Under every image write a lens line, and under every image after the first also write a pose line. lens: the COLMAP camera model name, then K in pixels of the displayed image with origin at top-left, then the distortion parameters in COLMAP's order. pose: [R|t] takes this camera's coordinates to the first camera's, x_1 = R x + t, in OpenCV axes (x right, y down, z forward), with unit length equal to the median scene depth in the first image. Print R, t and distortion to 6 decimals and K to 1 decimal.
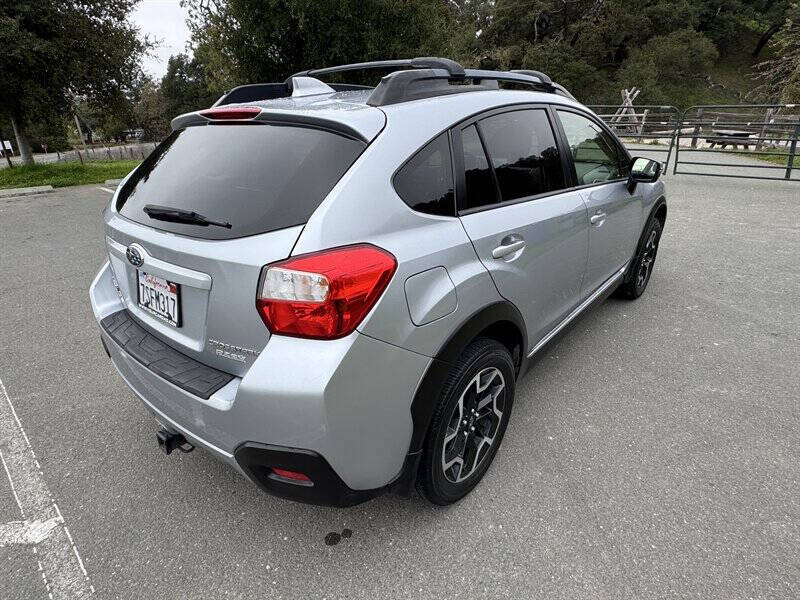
lens RADIAL K [[446.3, 0, 395.9], [0, 446.3, 301.8], [0, 0, 1]] dist [0.003946, -0.003757]
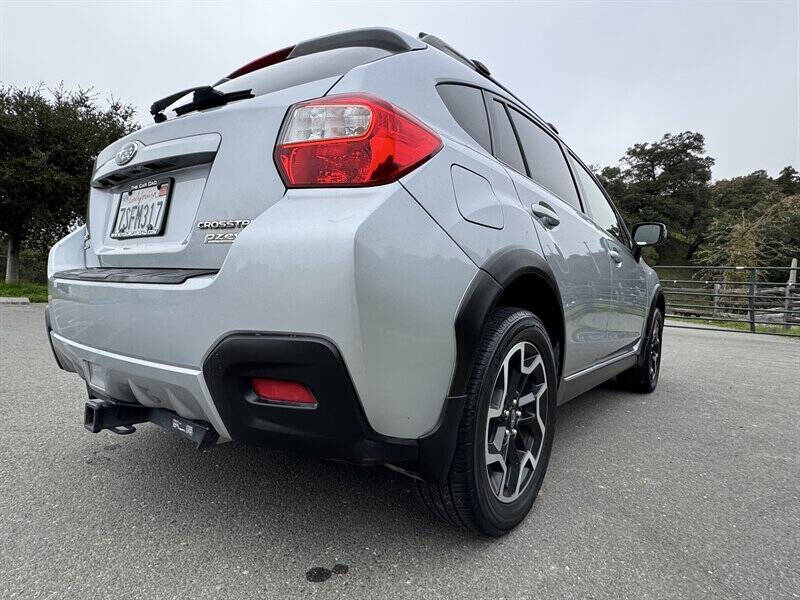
lens RADIAL K [[446.3, 0, 396.8], [0, 446.3, 303.0], [0, 0, 1]] dist [0.003946, -0.003757]
pose [[0.997115, 0.059787, 0.046769, -0.076675], [-0.038564, 0.929701, -0.366290, 0.369828], [-0.065381, 0.363429, 0.929325, 0.227723]]
